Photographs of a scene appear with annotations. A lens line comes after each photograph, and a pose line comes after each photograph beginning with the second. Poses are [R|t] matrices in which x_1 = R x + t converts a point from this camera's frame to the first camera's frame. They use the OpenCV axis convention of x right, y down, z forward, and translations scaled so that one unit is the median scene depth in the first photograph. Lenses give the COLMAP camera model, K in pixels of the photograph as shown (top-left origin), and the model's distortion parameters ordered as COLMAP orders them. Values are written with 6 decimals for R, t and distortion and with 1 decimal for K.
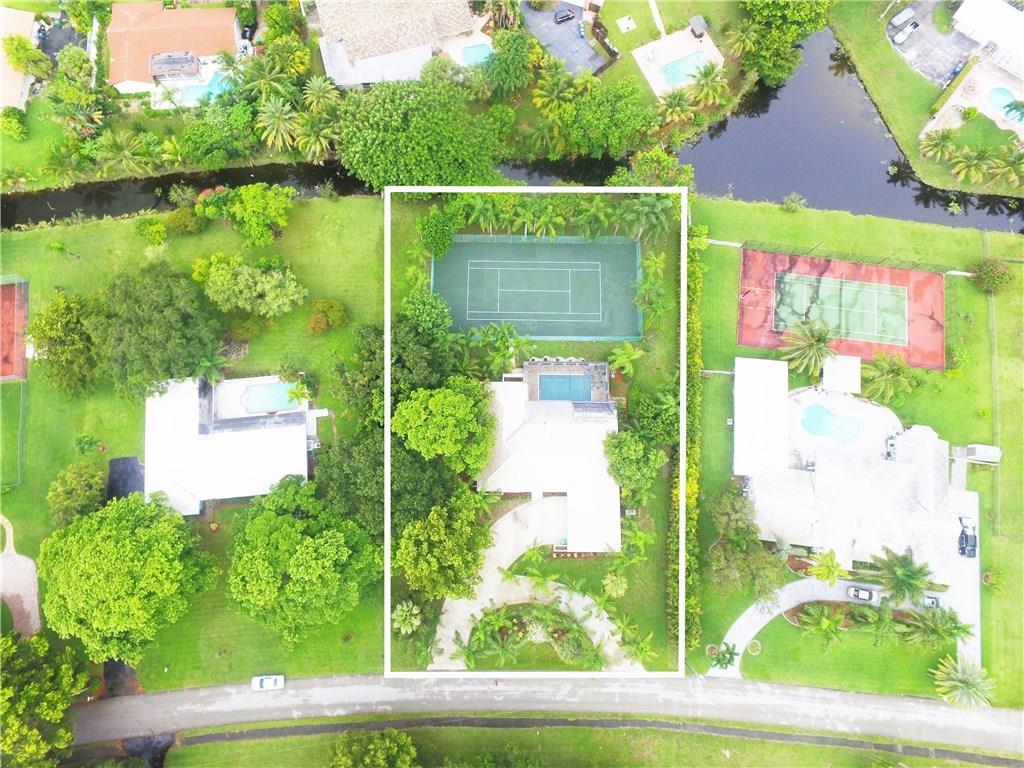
lens RADIAL K [[593.2, 0, 510.0], [0, 593.2, 387.3], [0, 0, 1]] dist [0.001126, 0.003853]
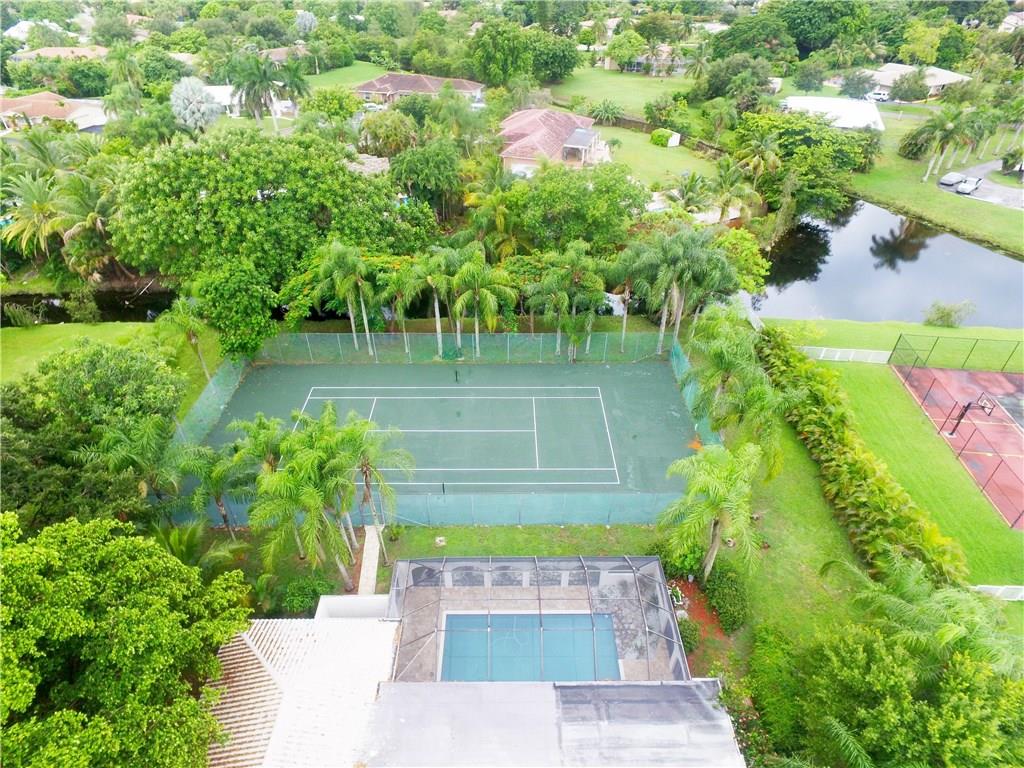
lens RADIAL K [[593.2, 0, 507.2], [0, 593.2, 390.7], [0, 0, 1]] dist [0.001126, 0.003853]
pose [[0.999855, -0.016429, 0.004539, 0.082809], [0.015154, 0.734945, -0.677958, 0.108156], [0.007802, 0.677928, 0.735087, 0.698414]]
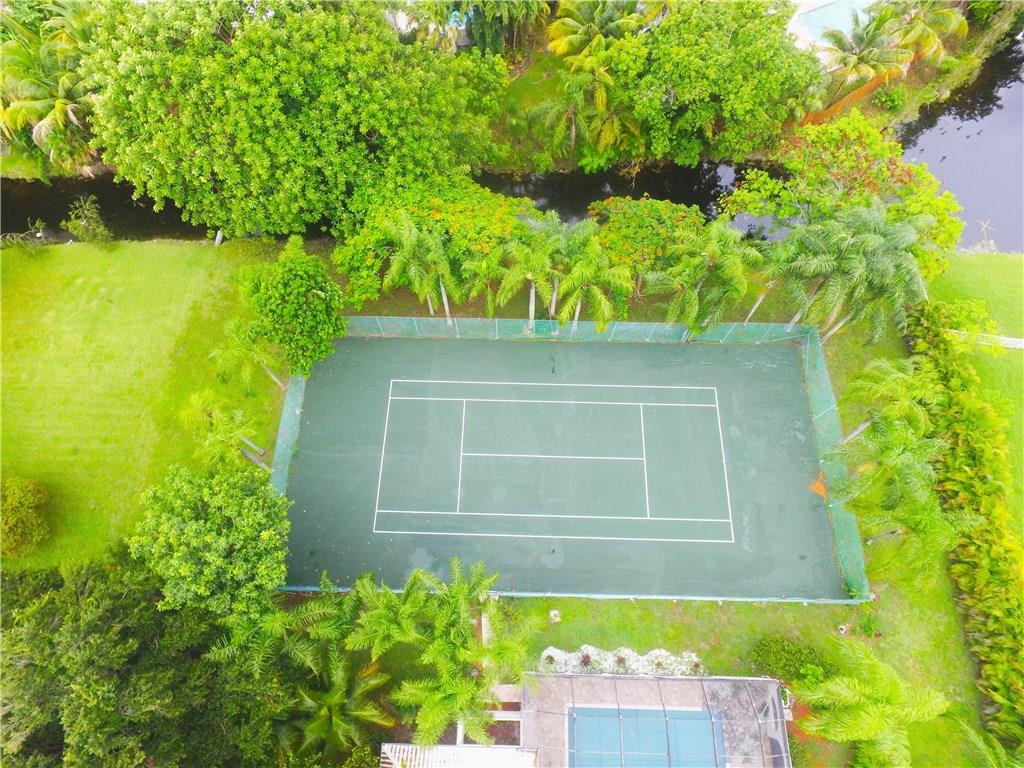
lens RADIAL K [[593.2, 0, 507.4], [0, 593.2, 386.3], [0, 0, 1]] dist [0.001126, 0.003853]
pose [[0.999716, 0.008988, -0.022063, 0.019947], [-0.013565, 0.976061, -0.217072, -0.127774], [0.019583, 0.217310, 0.975906, 0.634527]]
